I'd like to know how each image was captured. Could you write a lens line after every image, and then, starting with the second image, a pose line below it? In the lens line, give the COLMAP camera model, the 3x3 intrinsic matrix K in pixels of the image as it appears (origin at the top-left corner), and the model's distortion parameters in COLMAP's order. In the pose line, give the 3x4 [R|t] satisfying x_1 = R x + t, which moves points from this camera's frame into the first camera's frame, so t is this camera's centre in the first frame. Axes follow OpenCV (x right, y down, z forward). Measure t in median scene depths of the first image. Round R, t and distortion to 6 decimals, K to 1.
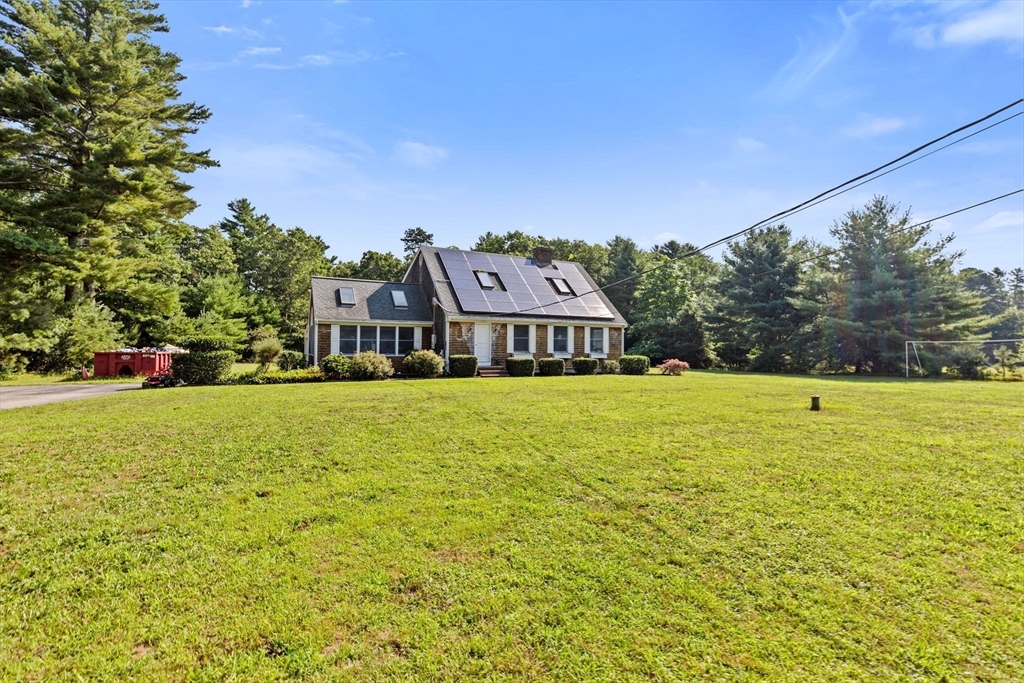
lens RADIAL K [[462.0, 0, 488.4], [0, 462.0, 346.6], [0, 0, 1]] dist [-0.007879, 0.003624]
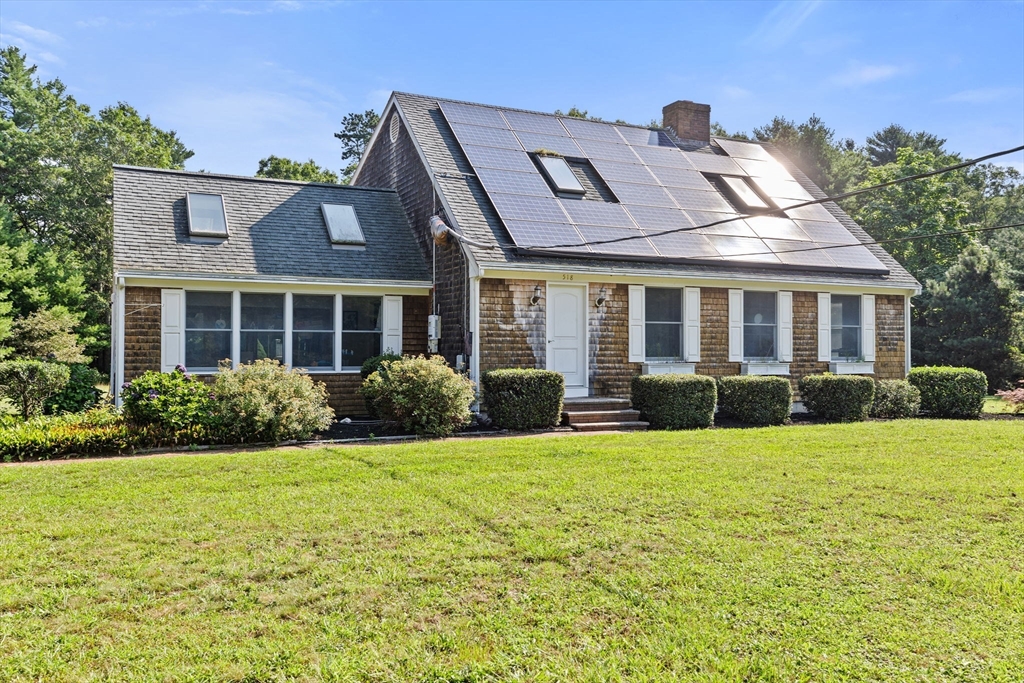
lens RADIAL K [[836.2, 0, 474.8], [0, 836.2, 355.7], [0, 0, 1]] dist [0.006997, 0.011309]
pose [[0.999772, -0.007758, -0.019906, -0.066513], [0.007887, 0.999948, 0.006435, 0.002773], [0.019855, -0.006590, 0.999781, 0.291383]]
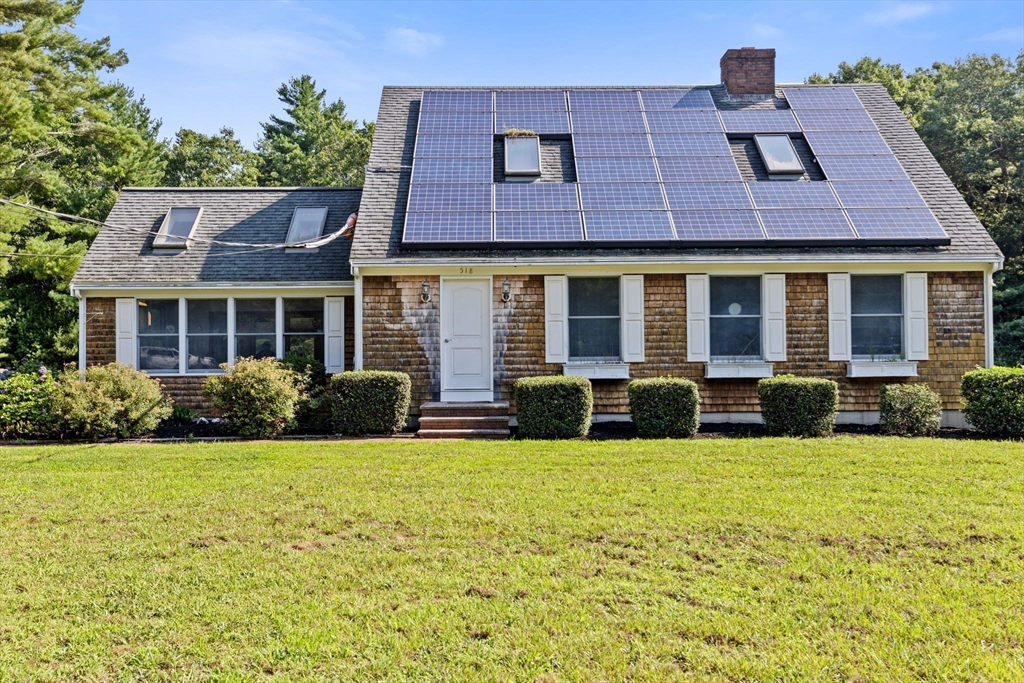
lens RADIAL K [[908.1, 0, 503.6], [0, 908.1, 345.7], [0, 0, 1]] dist [0.011418, 0.021263]
pose [[0.904716, -0.020096, -0.425541, 0.270137], [0.016736, 0.999792, -0.011633, 0.007559], [0.425687, 0.003402, 0.904864, 0.366488]]
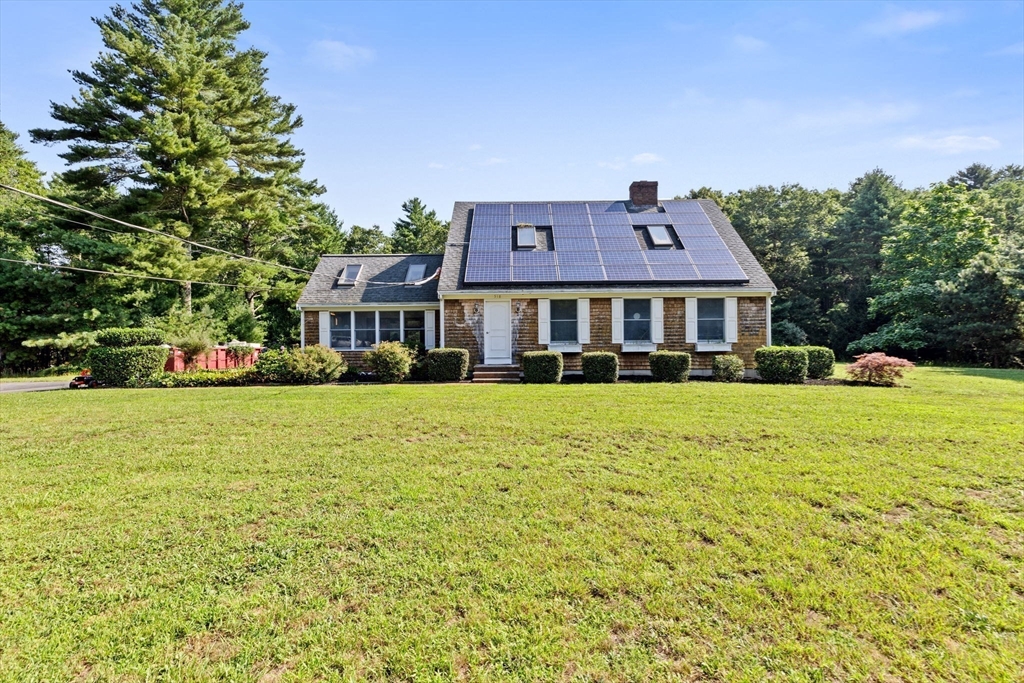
lens RADIAL K [[462.0, 0, 507.3], [0, 462.0, 342.9], [0, 0, 1]] dist [-0.007879, 0.003624]
pose [[0.895696, -0.013291, -0.444468, 0.266374], [0.016952, 0.999847, 0.004264, 0.007597], [0.444344, -0.011354, 0.895784, 0.374885]]
